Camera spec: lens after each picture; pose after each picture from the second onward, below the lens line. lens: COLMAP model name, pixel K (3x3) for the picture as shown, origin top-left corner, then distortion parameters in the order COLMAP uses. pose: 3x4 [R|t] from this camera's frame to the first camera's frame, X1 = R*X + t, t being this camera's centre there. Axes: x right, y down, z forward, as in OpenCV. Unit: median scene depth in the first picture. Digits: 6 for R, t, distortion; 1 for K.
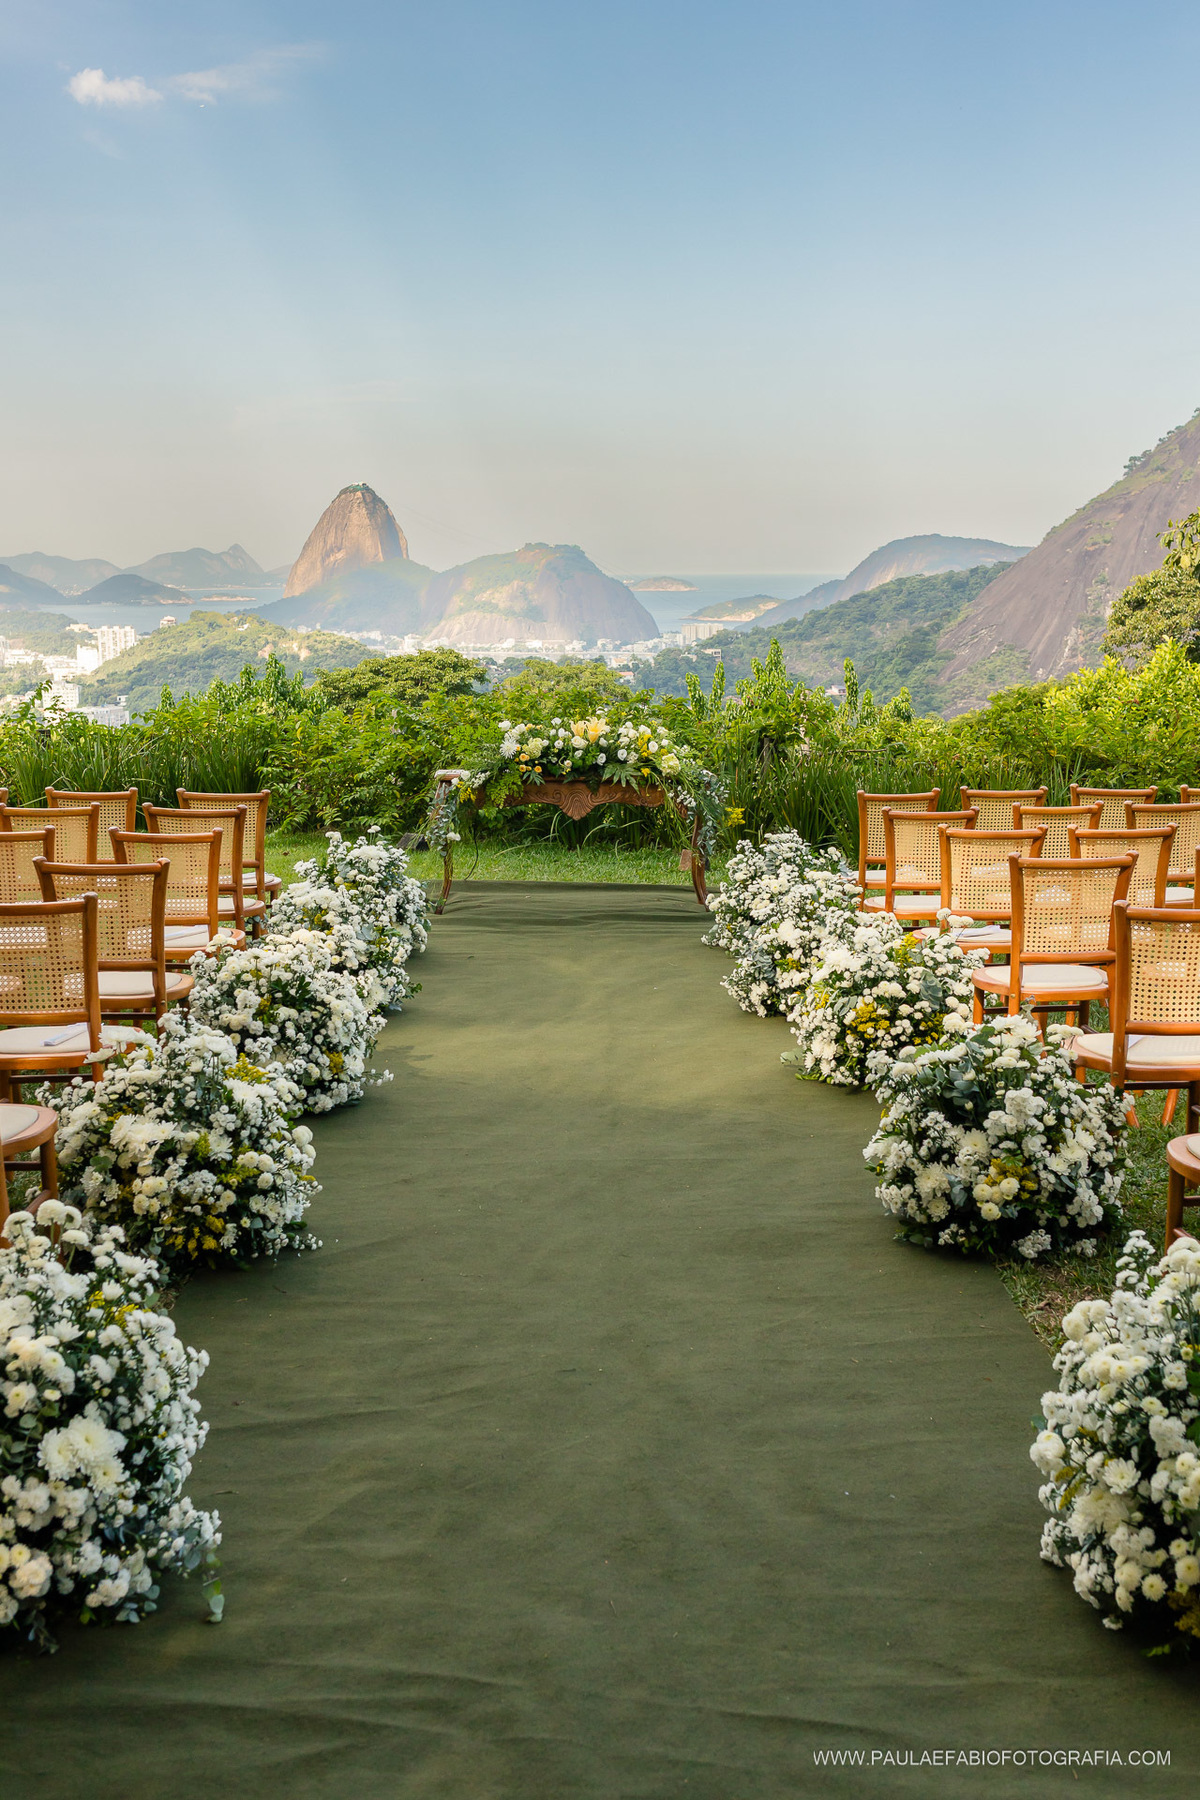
lens RADIAL K [[1871.8, 0, 600.0], [0, 1871.8, 900.0], [0, 0, 1]] dist [0.012714, 0.006959]
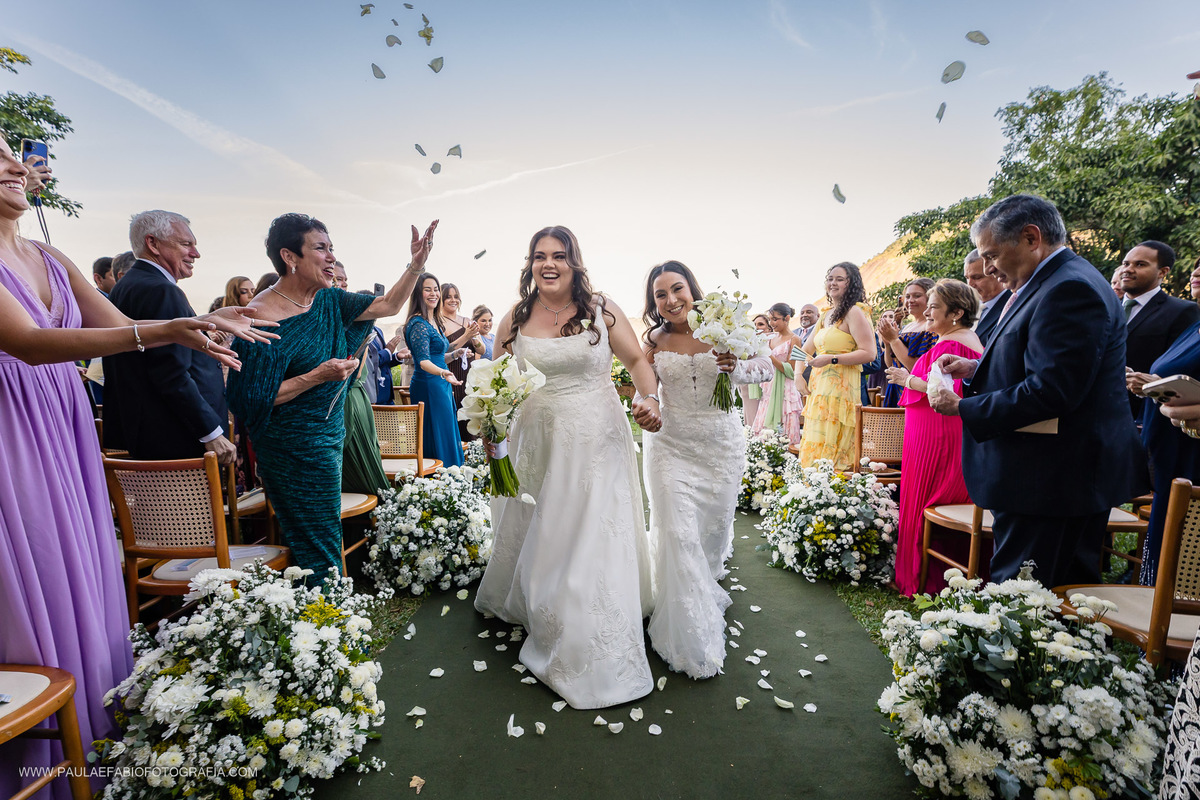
lens RADIAL K [[573.3, 0, 597.6], [0, 573.3, 427.4], [0, 0, 1]] dist [0.000982, -0.000278]
pose [[0.995510, 0.009963, -0.094131, 0.007540], [-0.010486, 0.999932, -0.005066, -0.015804], [0.094074, 0.006030, 0.995547, 0.513896]]
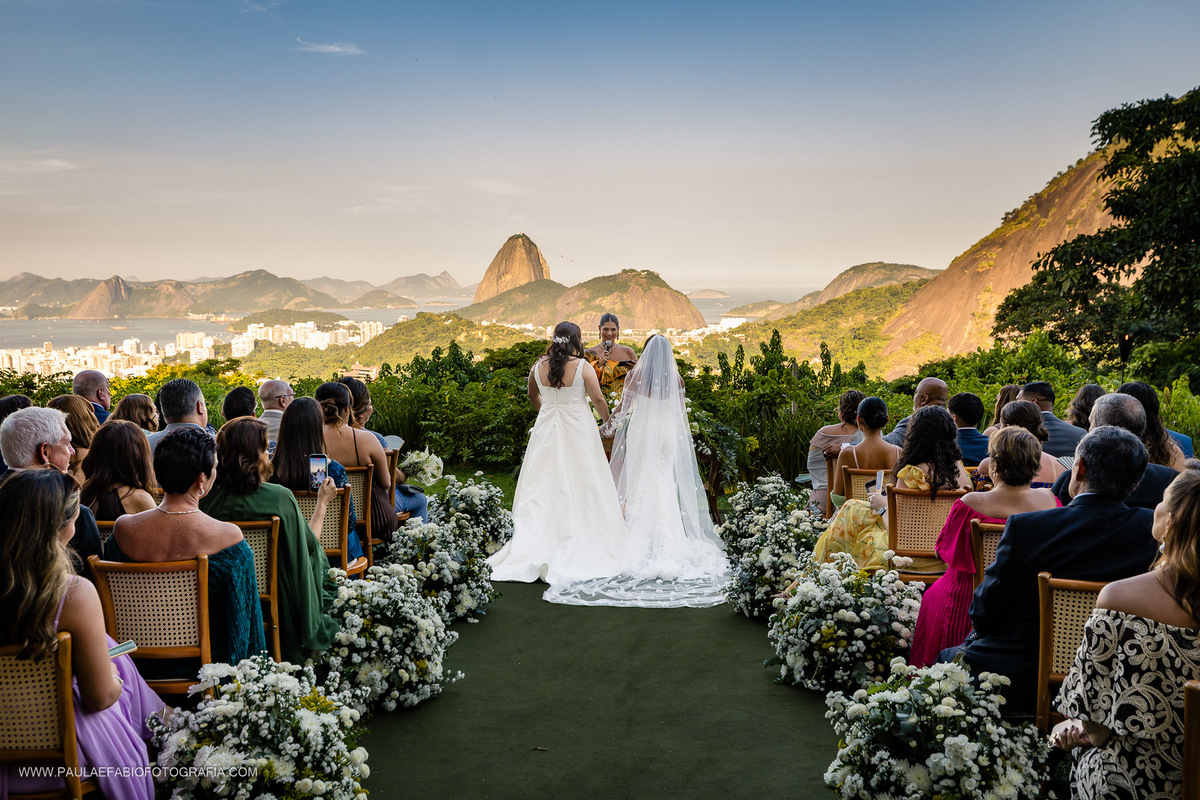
lens RADIAL K [[1154.0, 0, 600.4], [0, 1154.0, 425.5], [0, 0, 1]] dist [0.007119, 0.011228]
pose [[0.998068, 0.001286, -0.062123, 0.034285], [-0.004598, 0.998573, -0.053201, -0.038737], [0.061966, 0.053384, 0.996650, 0.190190]]
